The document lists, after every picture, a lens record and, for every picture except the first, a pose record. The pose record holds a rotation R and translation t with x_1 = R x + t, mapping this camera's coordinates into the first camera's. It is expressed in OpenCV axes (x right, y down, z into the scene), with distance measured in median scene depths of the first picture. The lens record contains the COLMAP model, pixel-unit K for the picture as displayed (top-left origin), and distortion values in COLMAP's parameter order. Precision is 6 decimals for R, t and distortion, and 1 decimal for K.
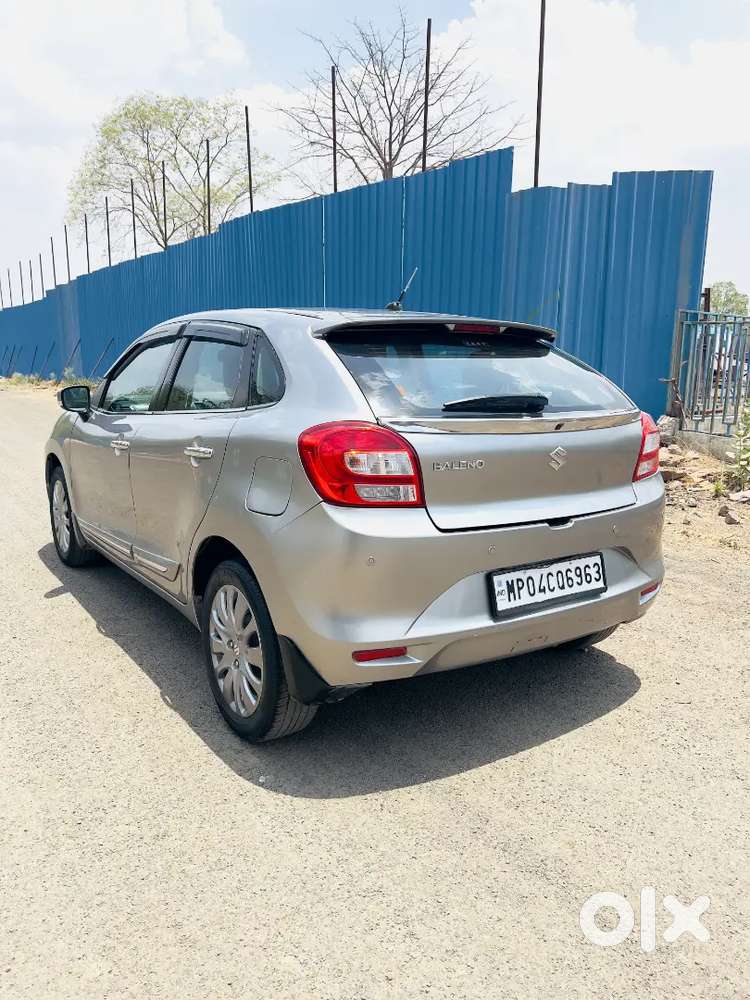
lens RADIAL K [[755.1, 0, 375.9], [0, 755.1, 489.8], [0, 0, 1]] dist [0.073570, -0.101662]
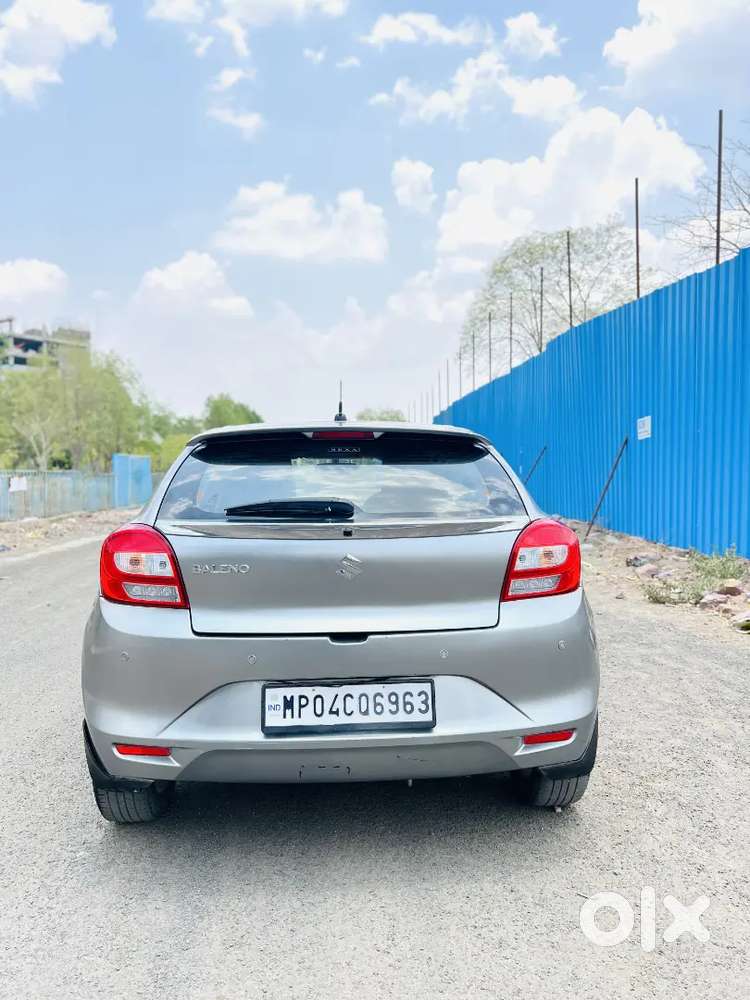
lens RADIAL K [[758.0, 0, 370.0], [0, 758.0, 496.9], [0, 0, 1]] dist [0.054792, -0.063150]
pose [[0.861913, -0.006235, -0.507018, 0.695702], [-0.064522, 0.990447, -0.121865, -0.015031], [0.502935, 0.137750, 0.853277, 0.194949]]
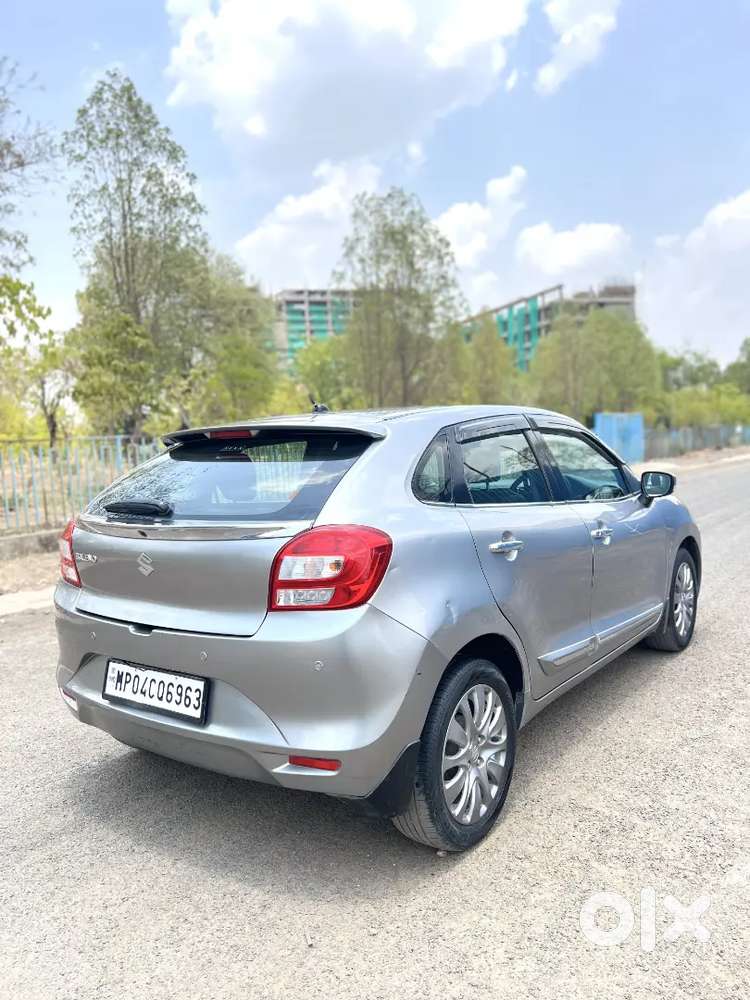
lens RADIAL K [[759.0, 0, 375.0], [0, 759.0, 500.0], [0, 0, 1]] dist [0.062301, -0.067715]
pose [[0.325108, 0.040585, -0.944806, 1.232425], [-0.107877, 0.994149, 0.005584, -0.157949], [0.939504, 0.100107, 0.327584, 0.893997]]
